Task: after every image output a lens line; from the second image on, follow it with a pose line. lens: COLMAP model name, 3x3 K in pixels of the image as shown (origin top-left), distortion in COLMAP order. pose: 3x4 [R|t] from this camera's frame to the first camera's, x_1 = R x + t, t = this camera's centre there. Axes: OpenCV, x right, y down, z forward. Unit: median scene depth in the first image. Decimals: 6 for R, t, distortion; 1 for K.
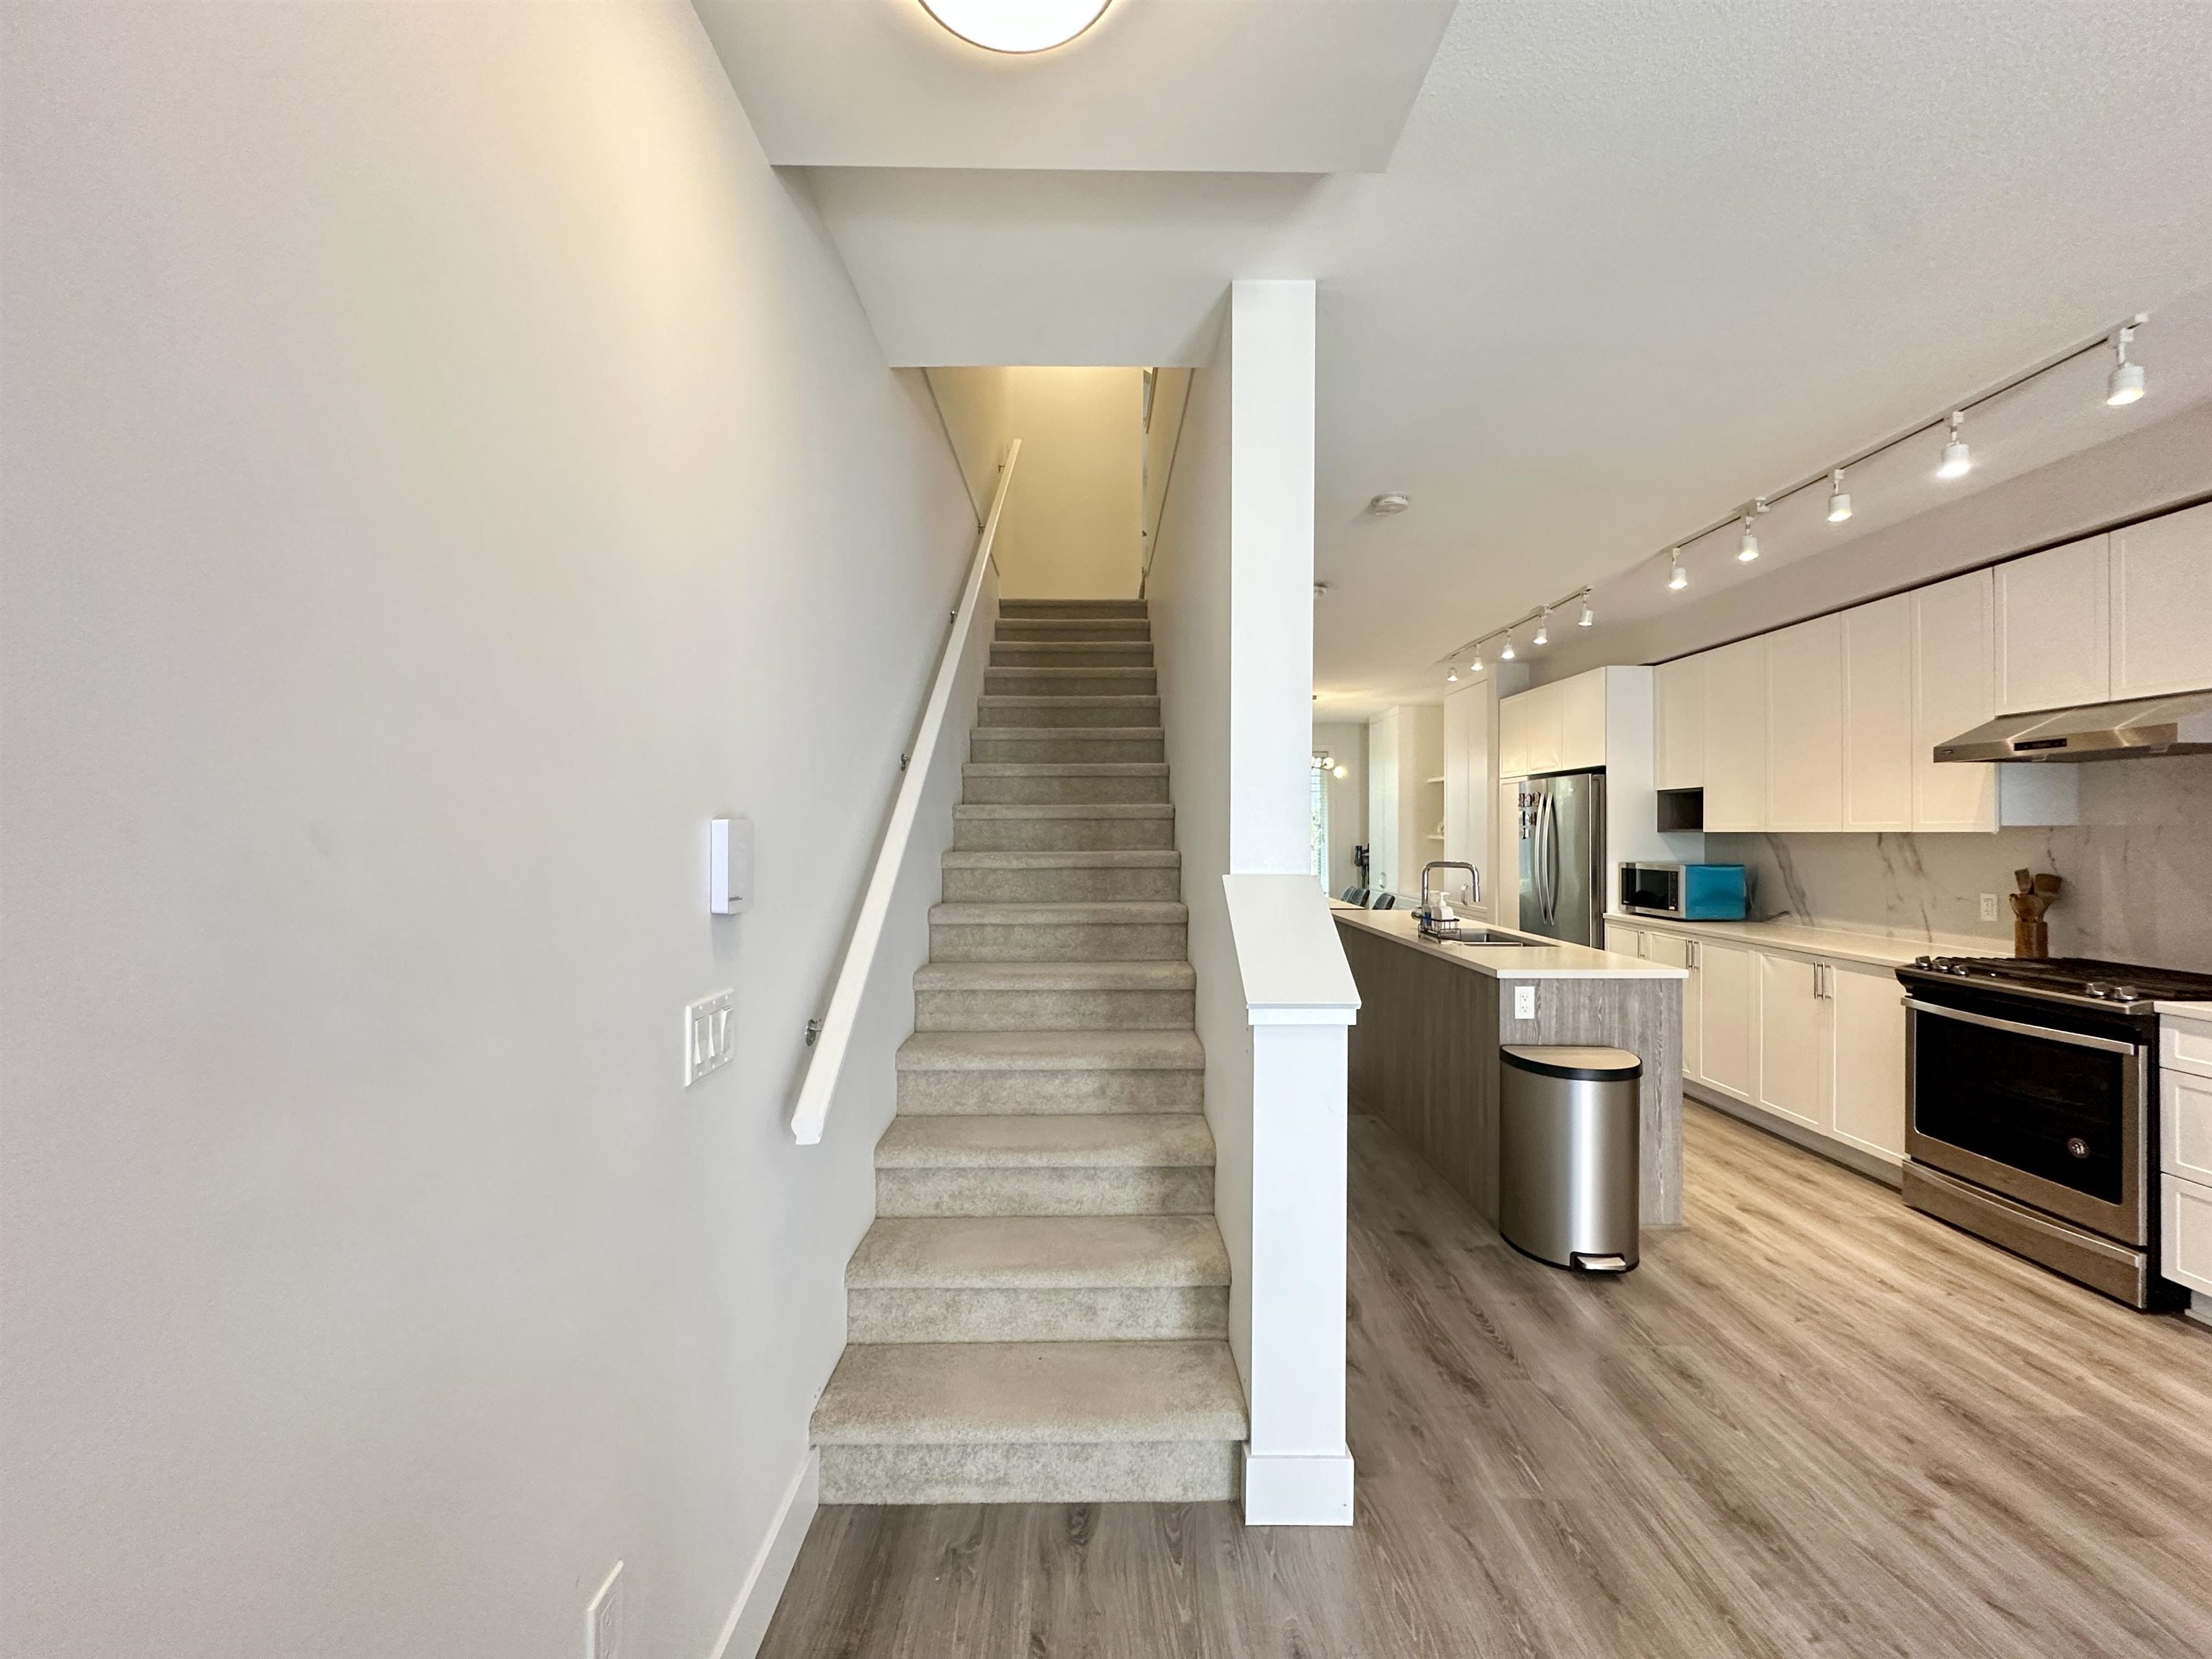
lens RADIAL K [[880.9, 0, 1105.8], [0, 880.9, 826.7], [0, 0, 1]] dist [-0.002248, 0.000583]
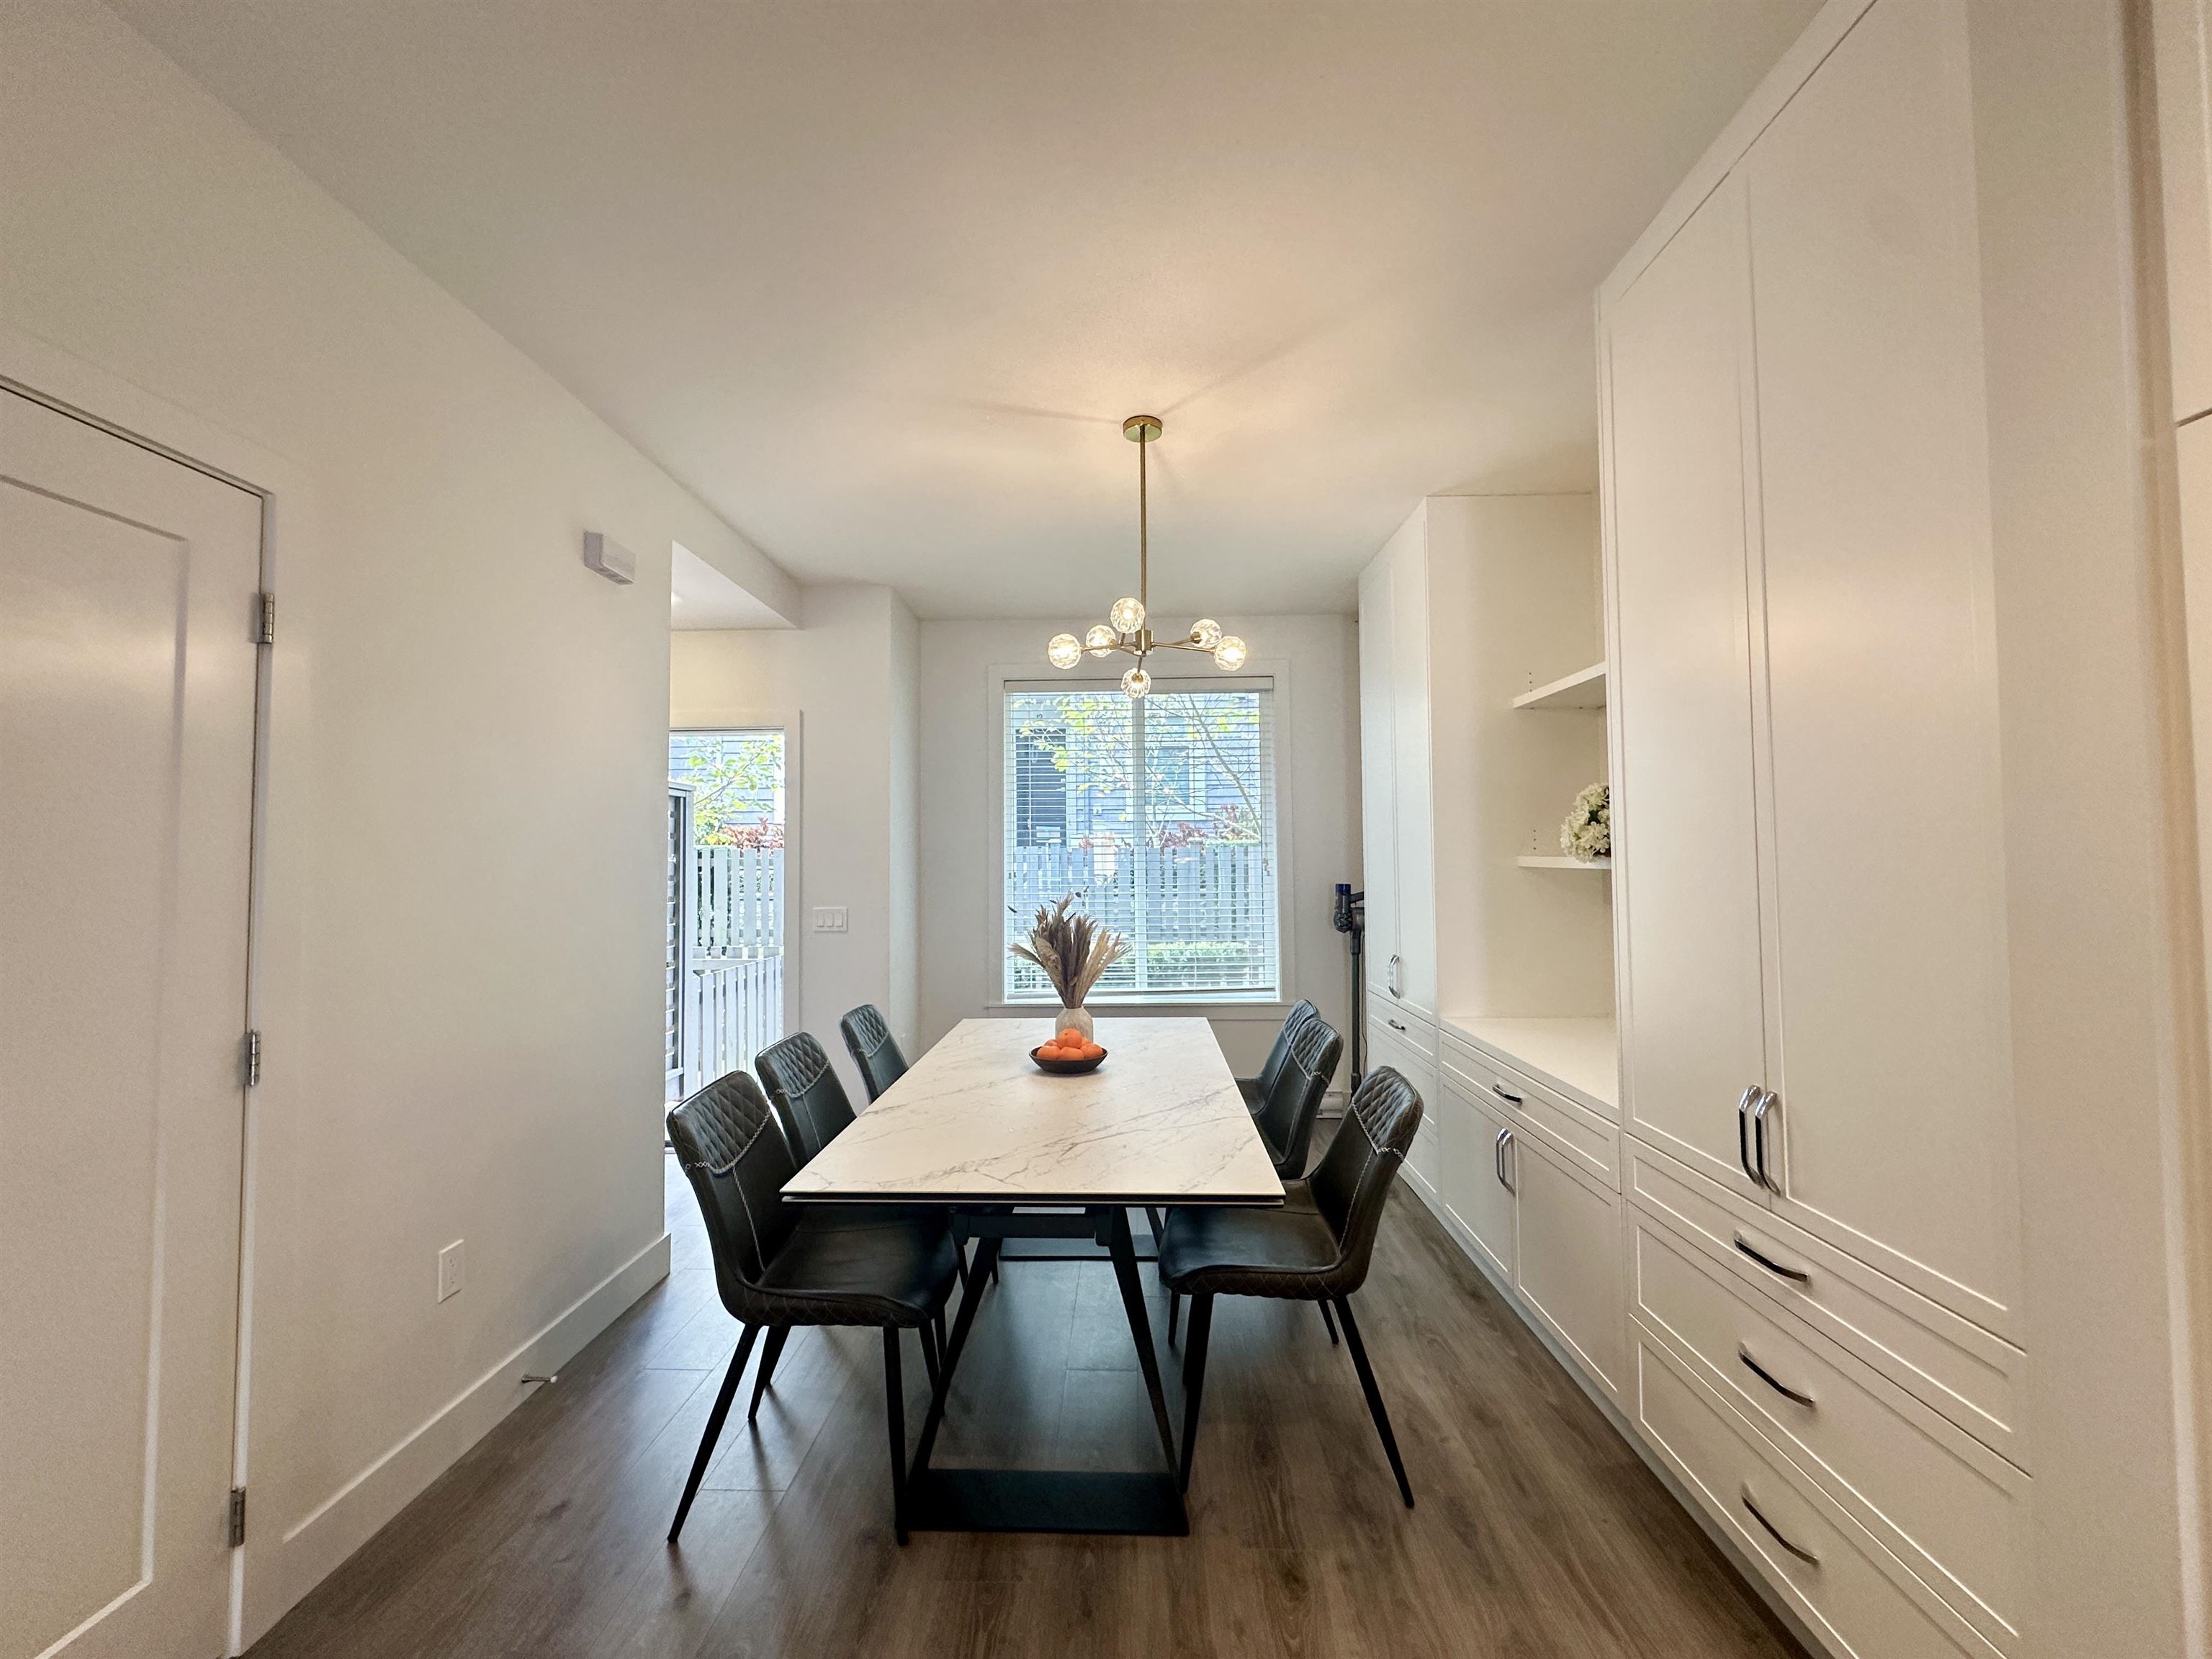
lens RADIAL K [[880.9, 0, 1104.5], [0, 880.9, 823.1], [0, 0, 1]] dist [-0.002248, 0.000583]
pose [[0.999111, -0.010961, -0.040695, 0.576857], [0.009527, 0.999332, -0.035277, 0.018894], [0.041055, 0.034858, 0.998549, 1.721806]]
